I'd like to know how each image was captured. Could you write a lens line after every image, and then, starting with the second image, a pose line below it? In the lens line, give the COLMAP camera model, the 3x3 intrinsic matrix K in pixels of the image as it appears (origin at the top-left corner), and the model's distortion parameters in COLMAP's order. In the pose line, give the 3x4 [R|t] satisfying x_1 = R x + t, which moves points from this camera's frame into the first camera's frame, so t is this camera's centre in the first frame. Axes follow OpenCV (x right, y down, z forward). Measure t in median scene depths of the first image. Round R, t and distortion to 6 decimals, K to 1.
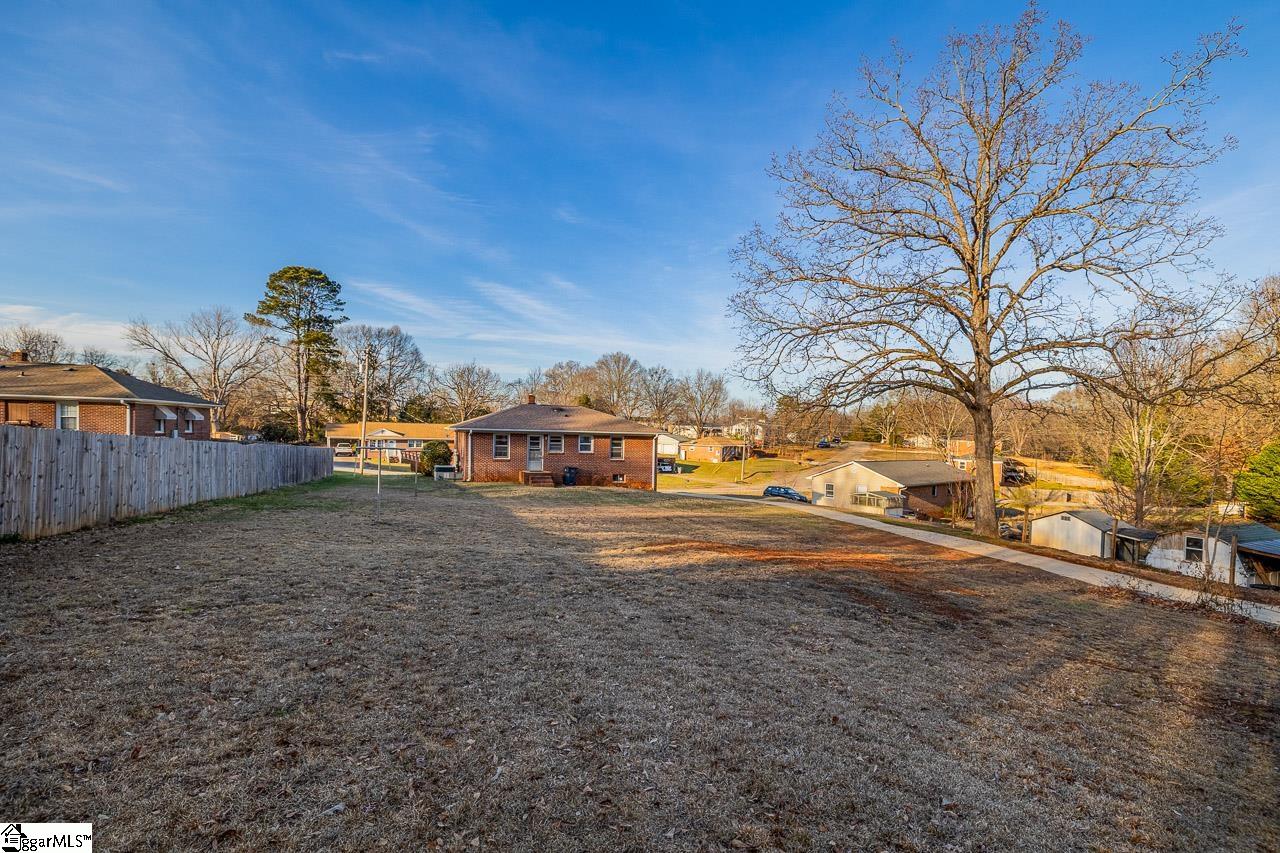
lens RADIAL K [[613.3, 0, 611.5], [0, 613.3, 428.9], [0, 0, 1]] dist [-0.002870, 0.000142]
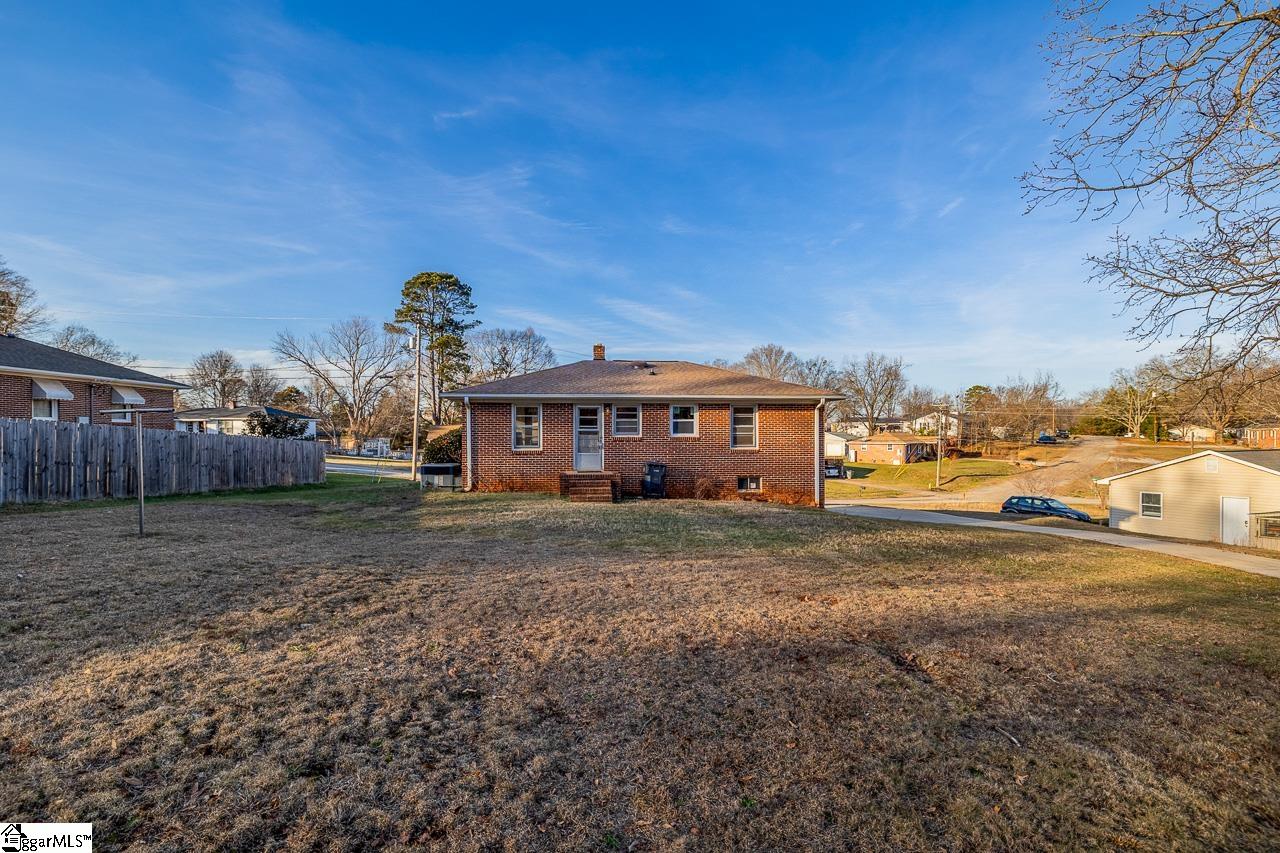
lens RADIAL K [[613.3, 0, 611.5], [0, 613.3, 428.9], [0, 0, 1]] dist [-0.002870, 0.000142]
pose [[0.968750, -0.027164, -0.246547, 0.008770], [0.024213, 0.999594, -0.014992, 0.011664], [0.246854, 0.008553, 0.969015, 0.141144]]
